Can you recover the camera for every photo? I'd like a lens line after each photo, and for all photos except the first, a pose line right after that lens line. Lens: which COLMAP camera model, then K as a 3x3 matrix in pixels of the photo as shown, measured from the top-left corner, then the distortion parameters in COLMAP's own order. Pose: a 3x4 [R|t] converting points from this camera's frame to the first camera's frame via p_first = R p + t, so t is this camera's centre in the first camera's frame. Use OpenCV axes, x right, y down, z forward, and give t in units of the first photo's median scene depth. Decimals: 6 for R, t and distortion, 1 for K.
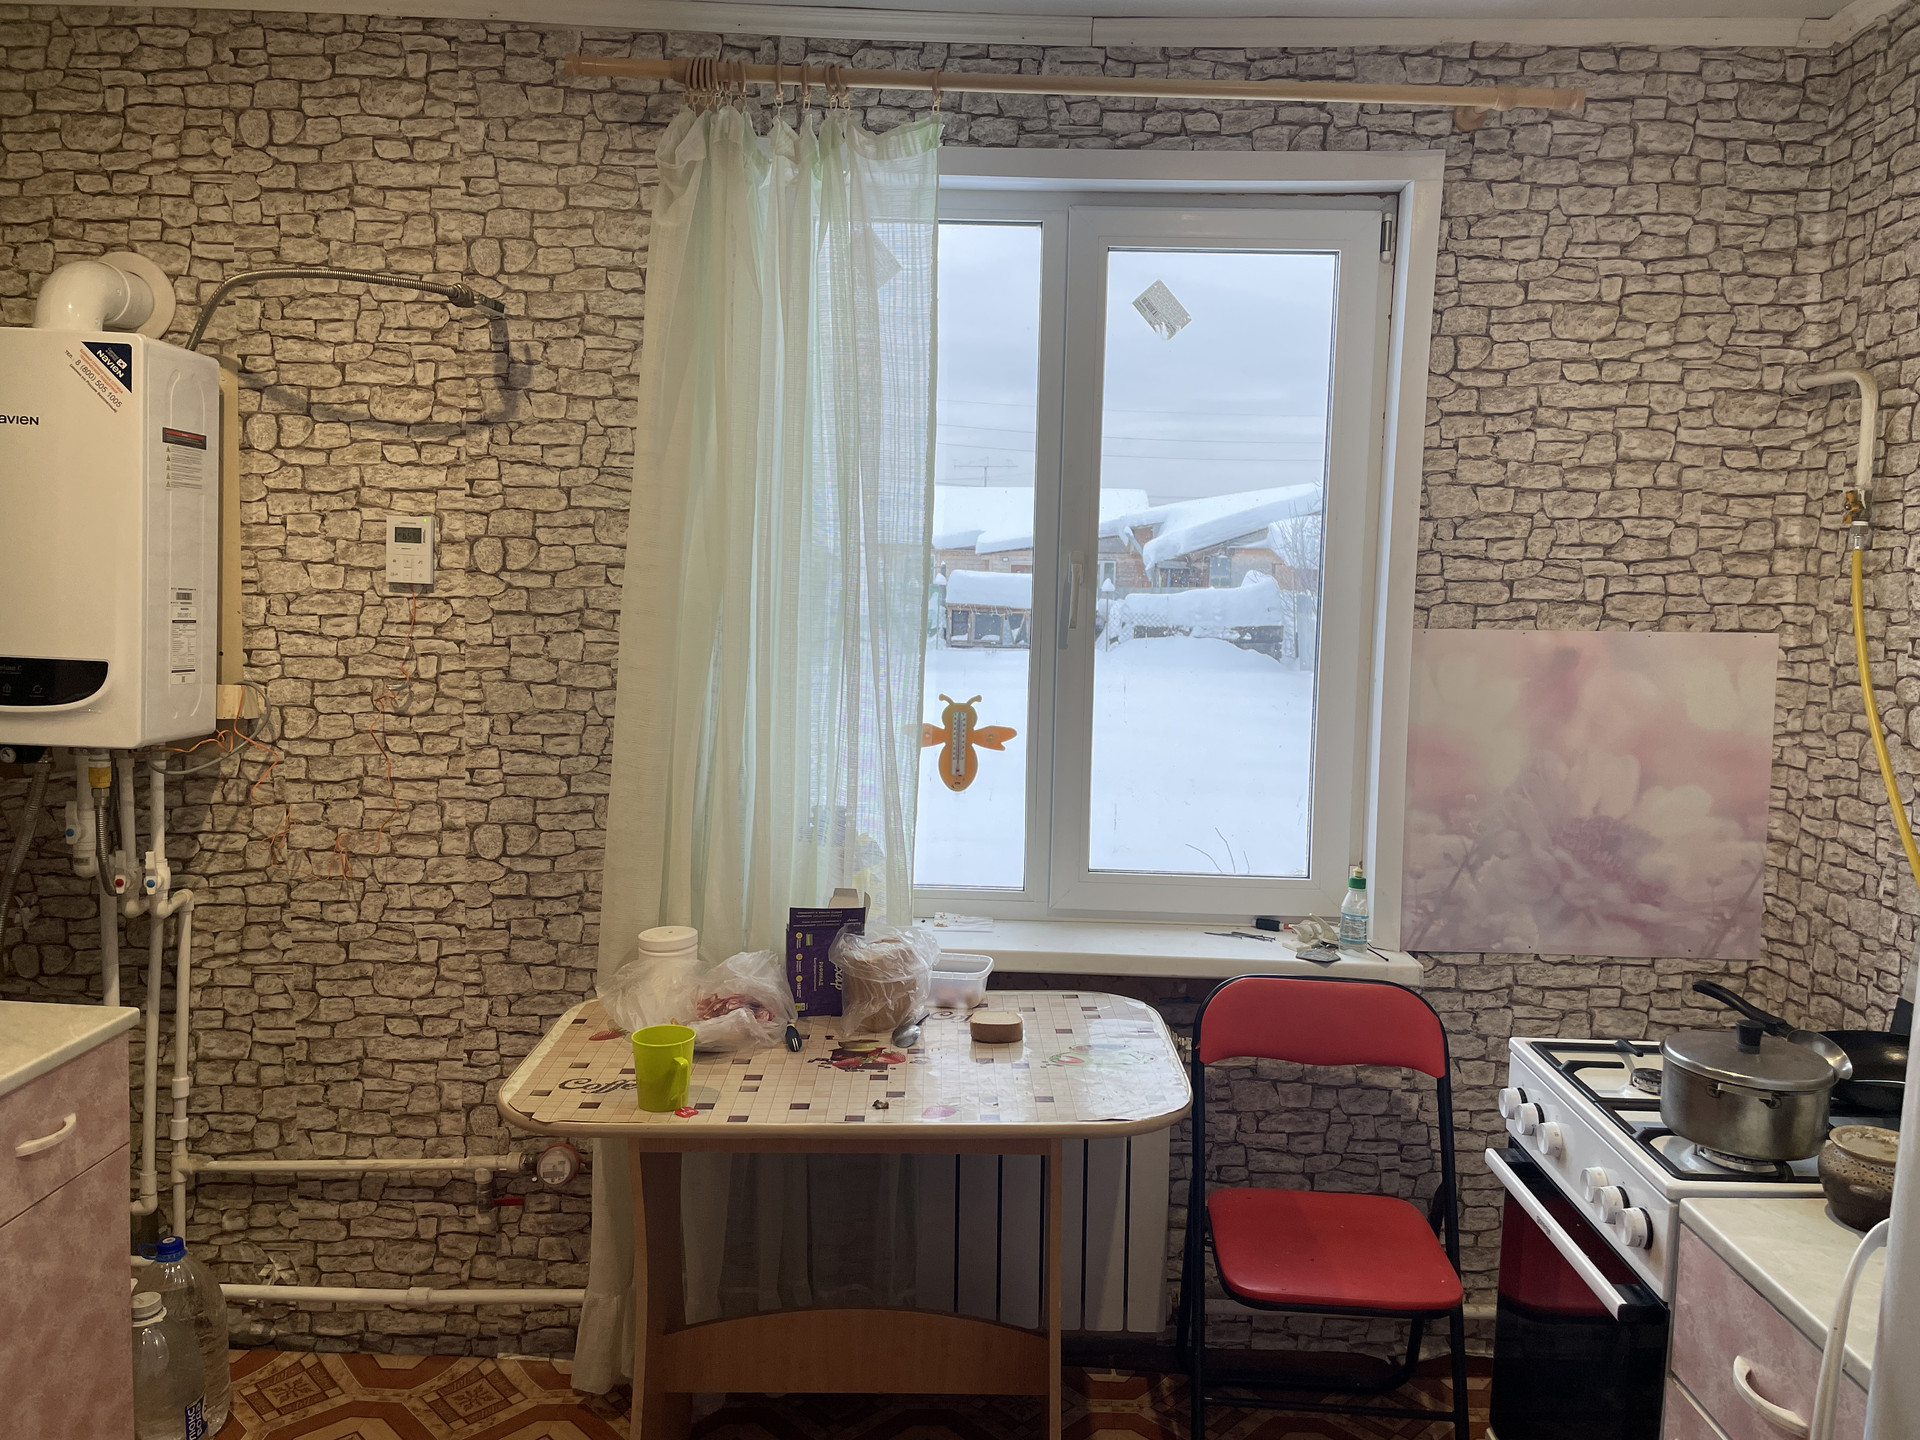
lens RADIAL K [[1447.0, 0, 967.6], [0, 1447.0, 703.4], [0, 0, 1]] dist [0.099712, -0.123142]
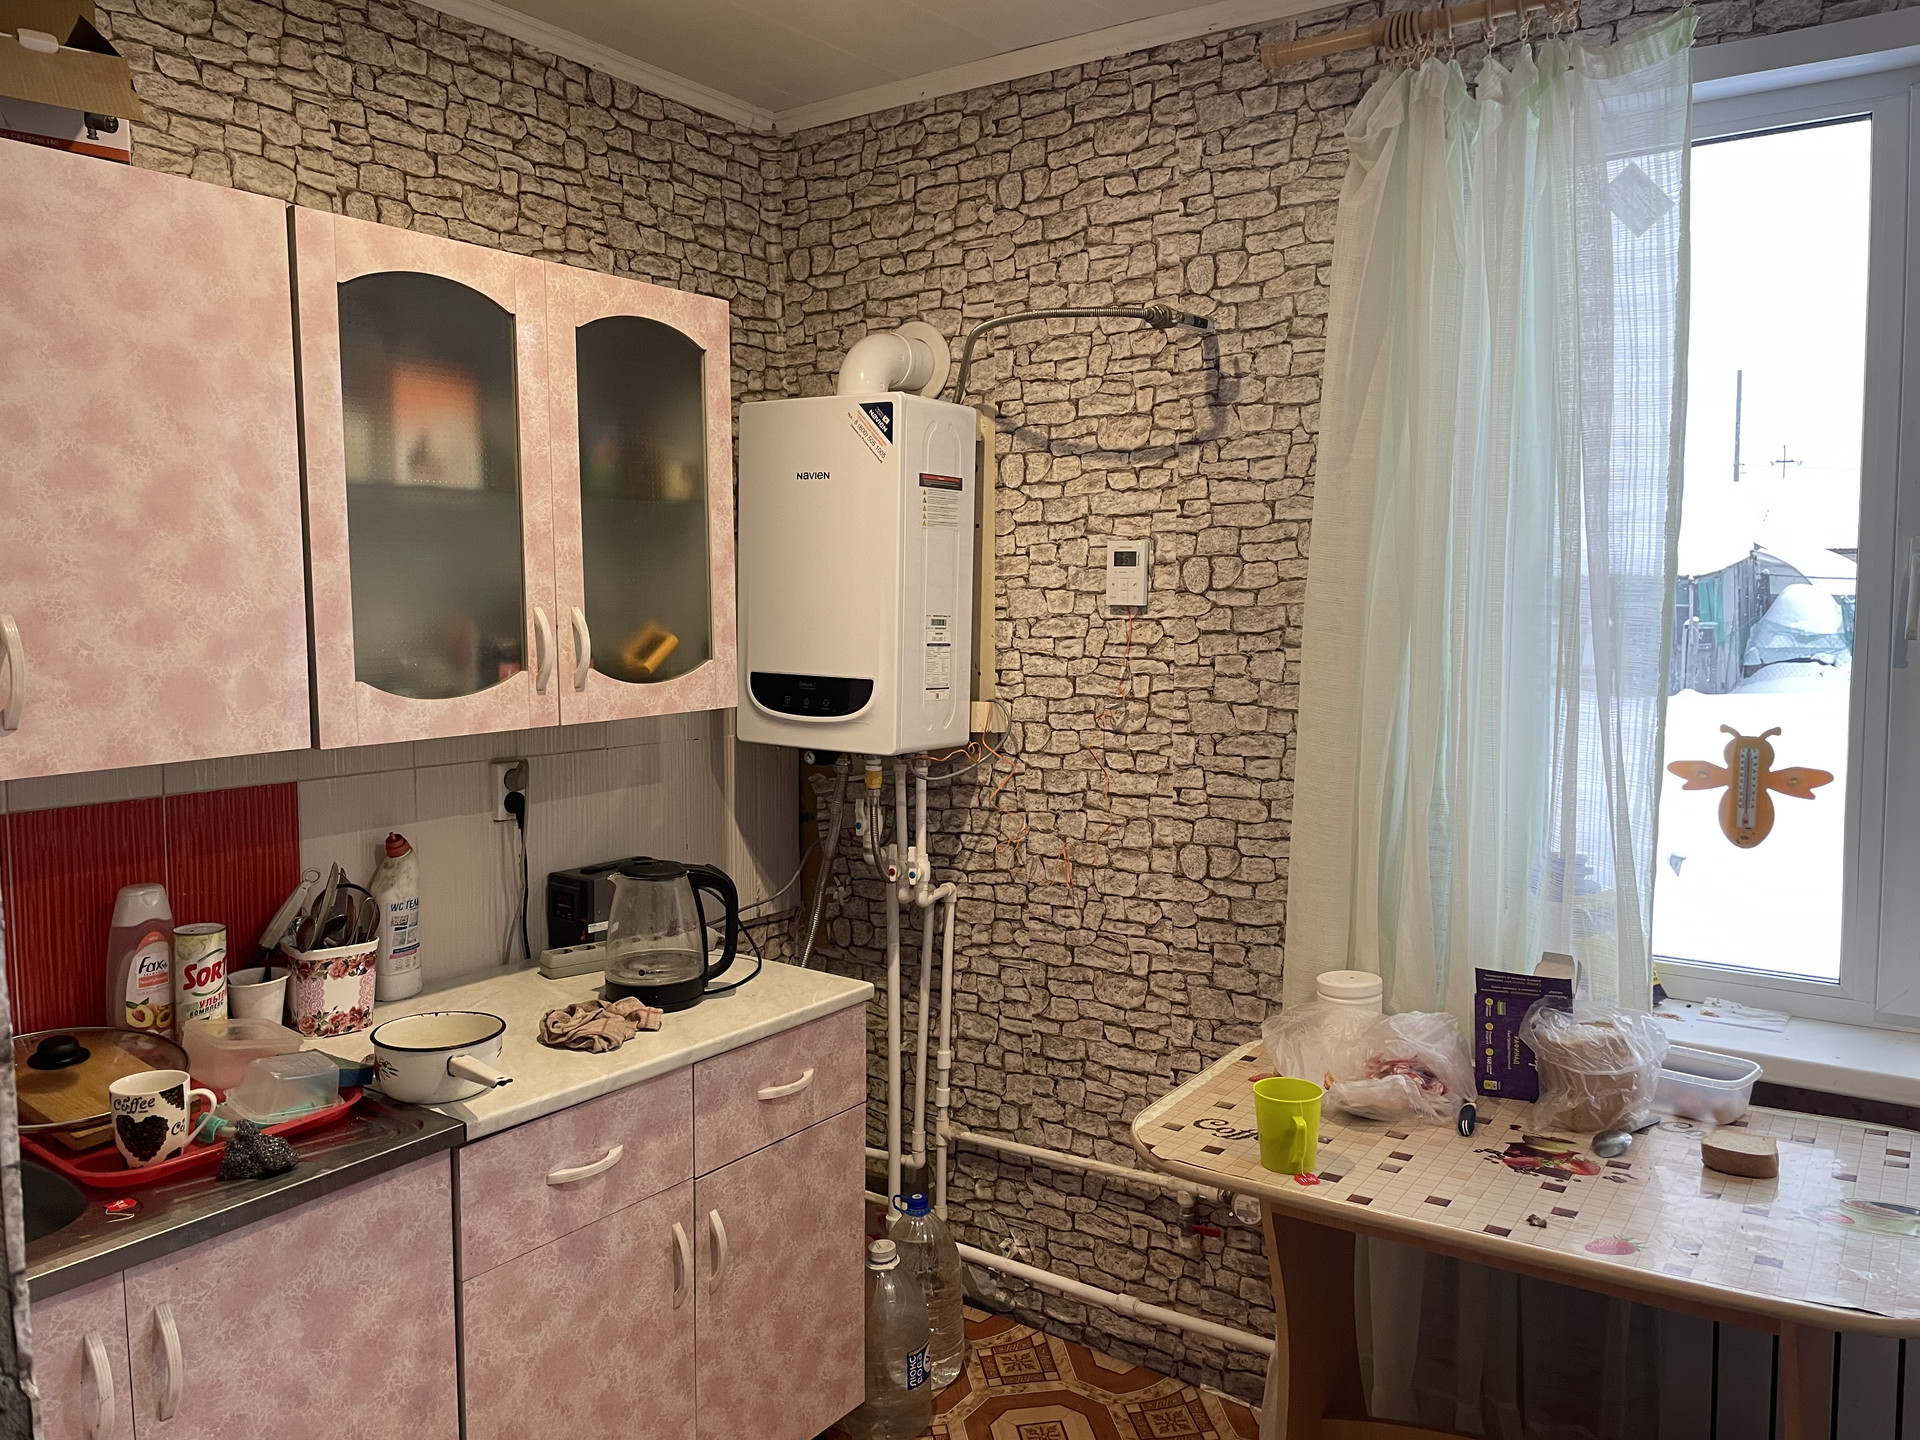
lens RADIAL K [[1447.0, 0, 969.8], [0, 1447.0, 711.8], [0, 0, 1]] dist [0.099712, -0.123142]
pose [[0.819619, 0.017415, -0.572644, 0.116712], [-0.023962, 0.999705, -0.003893, -0.000442], [0.572407, 0.016912, 0.819795, 0.104398]]
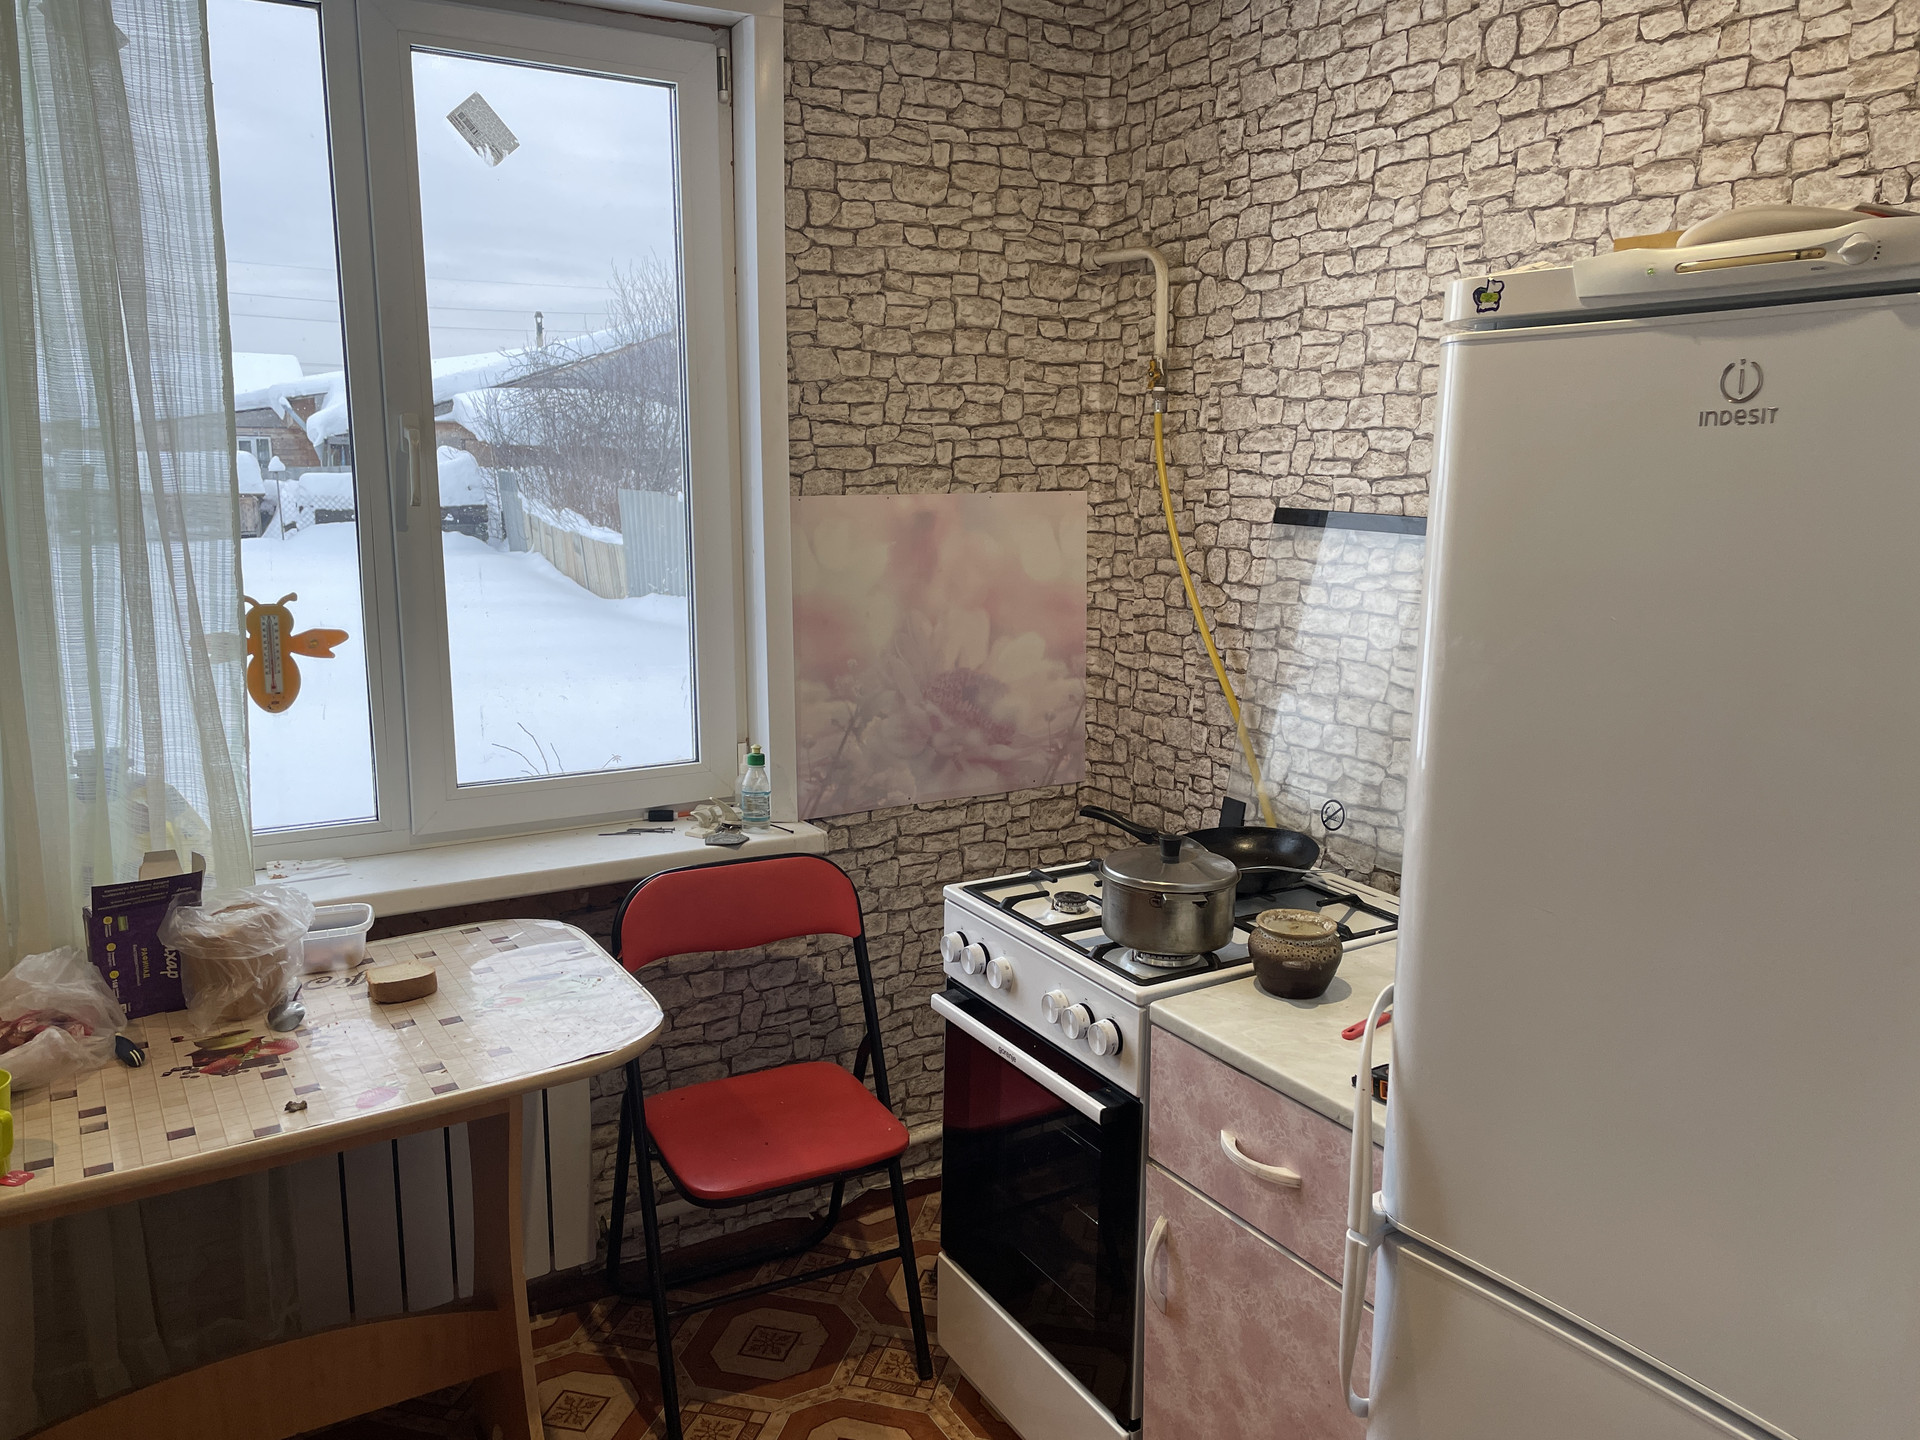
lens RADIAL K [[1447.0, 0, 974.0], [0, 1447.0, 705.8], [0, 0, 1]] dist [0.099712, -0.123142]
pose [[0.853945, -0.106626, 0.509322, -0.102761], [0.063184, 0.992786, 0.101903, -0.003009], [-0.516513, -0.054839, 0.854521, 0.096181]]
